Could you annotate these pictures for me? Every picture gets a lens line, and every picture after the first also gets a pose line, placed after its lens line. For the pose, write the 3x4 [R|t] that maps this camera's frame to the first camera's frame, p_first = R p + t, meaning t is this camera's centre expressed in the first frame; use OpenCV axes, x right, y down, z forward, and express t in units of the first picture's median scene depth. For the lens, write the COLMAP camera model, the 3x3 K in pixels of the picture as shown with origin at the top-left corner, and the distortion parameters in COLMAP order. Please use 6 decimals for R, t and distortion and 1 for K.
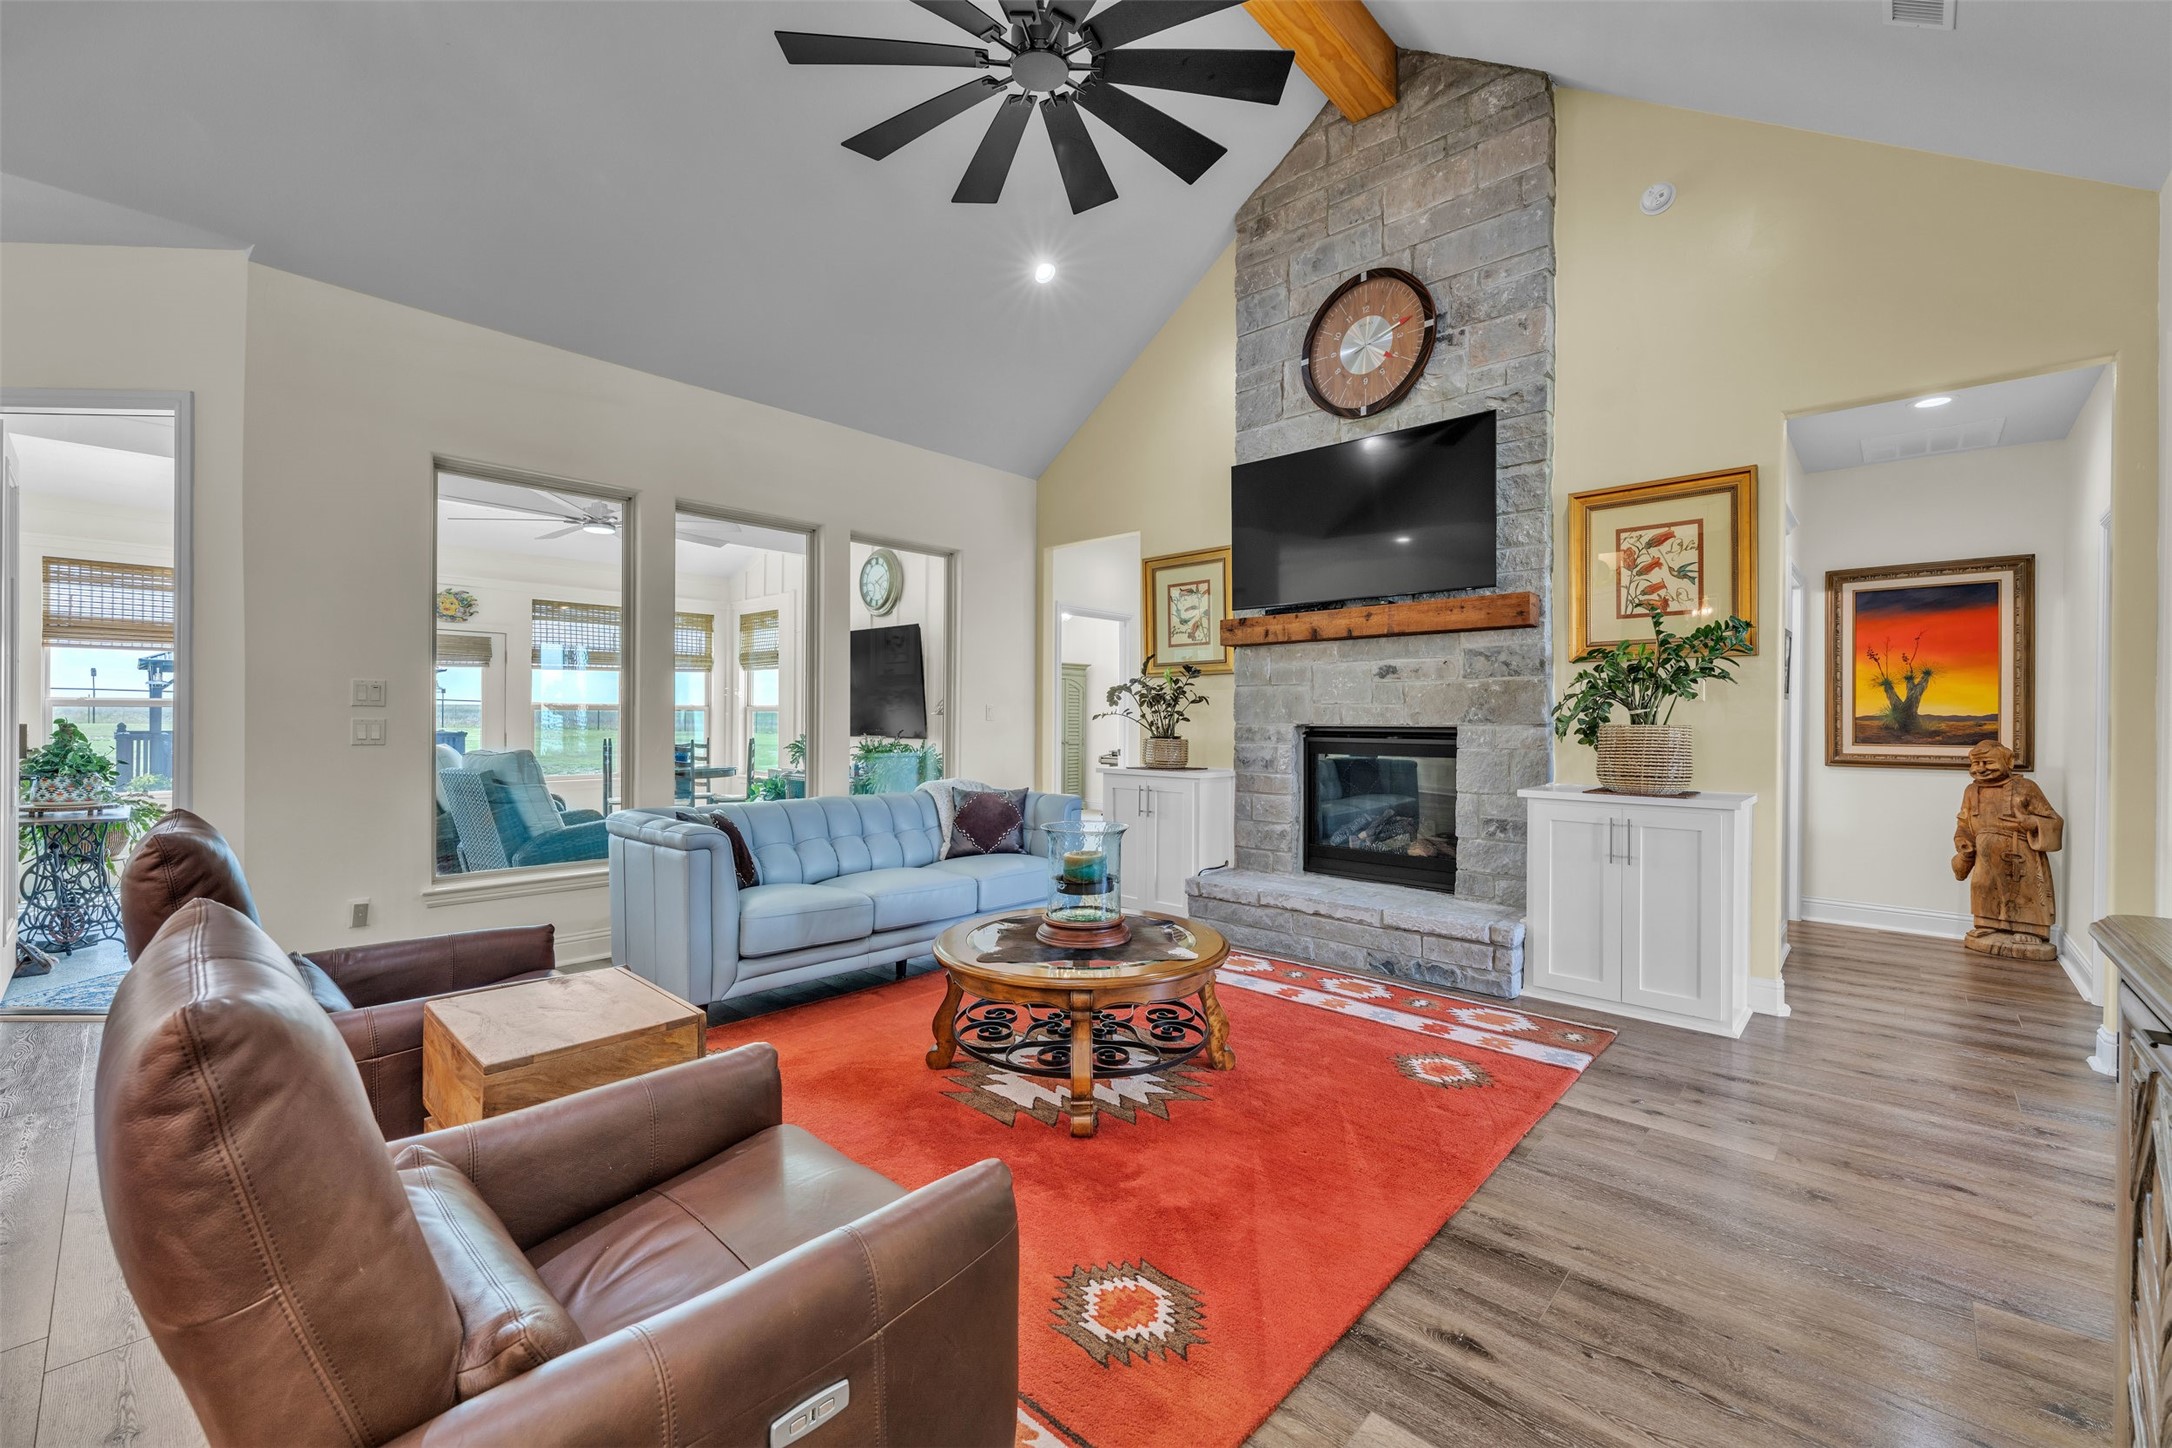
lens RADIAL K [[889.9, 0, 1086.0], [0, 889.9, 724.0], [0, 0, 1]] dist [-0.000336, -0.000014]
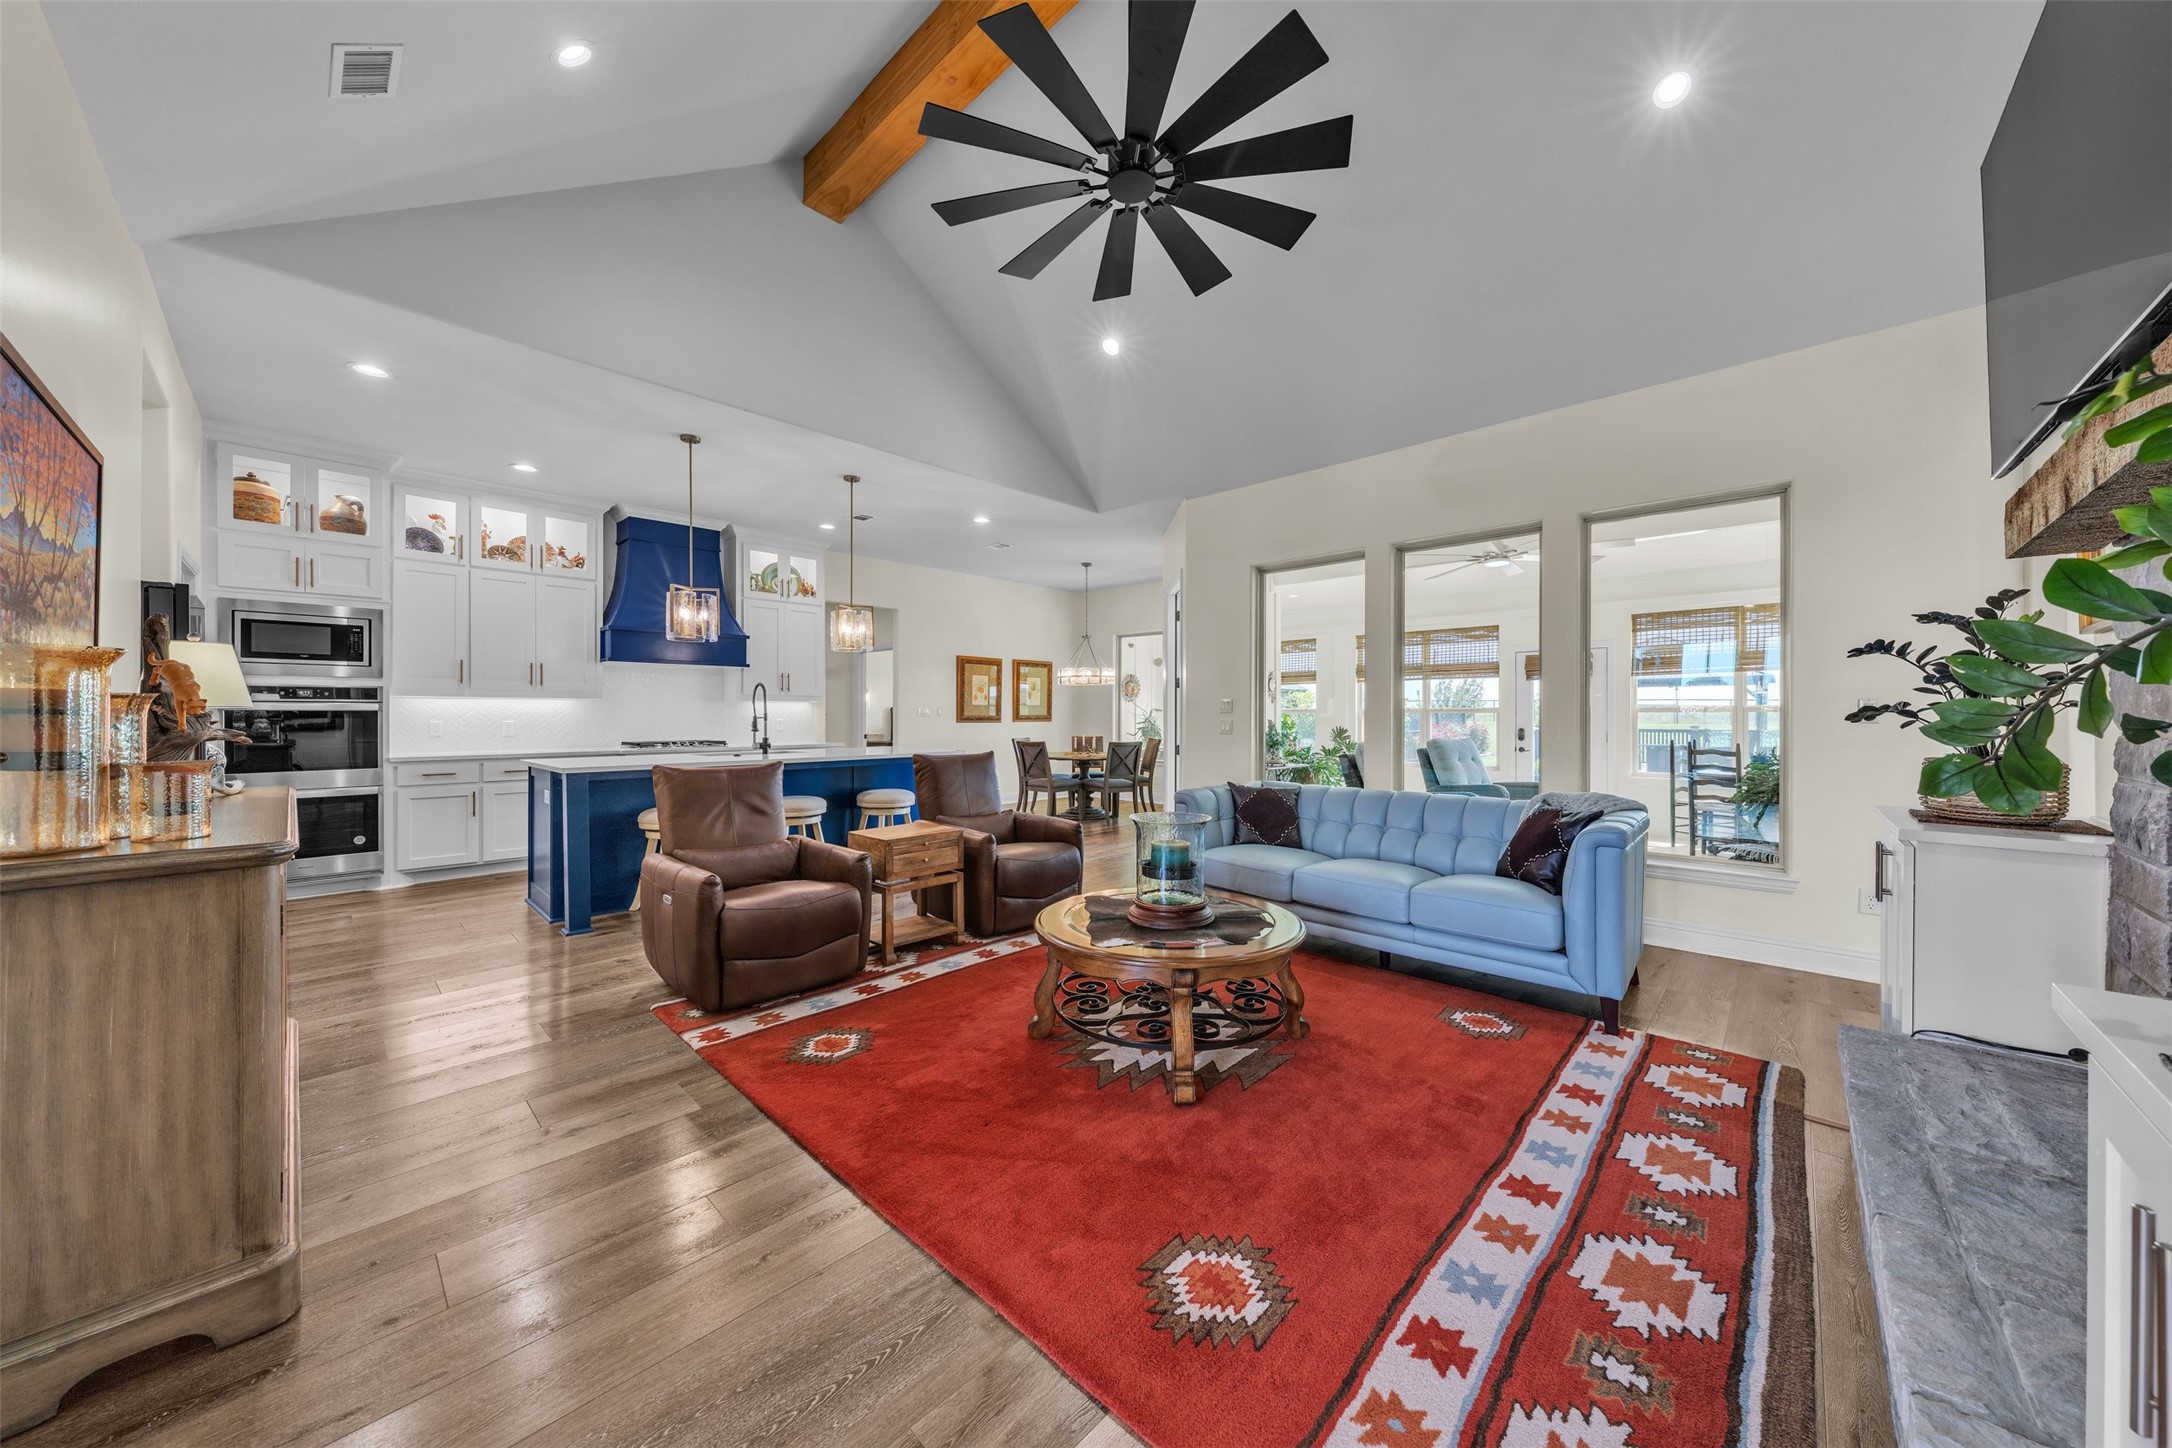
lens RADIAL K [[738.1, 0, 1095.7], [0, 738.1, 718.1], [0, 0, 1]] dist [-0.000821, -0.000068]
pose [[-0.005179, 0.000458, -0.999986, 0.741457], [-0.008262, 0.999966, 0.000501, -0.007214], [0.999952, 0.008265, -0.005176, 0.740393]]
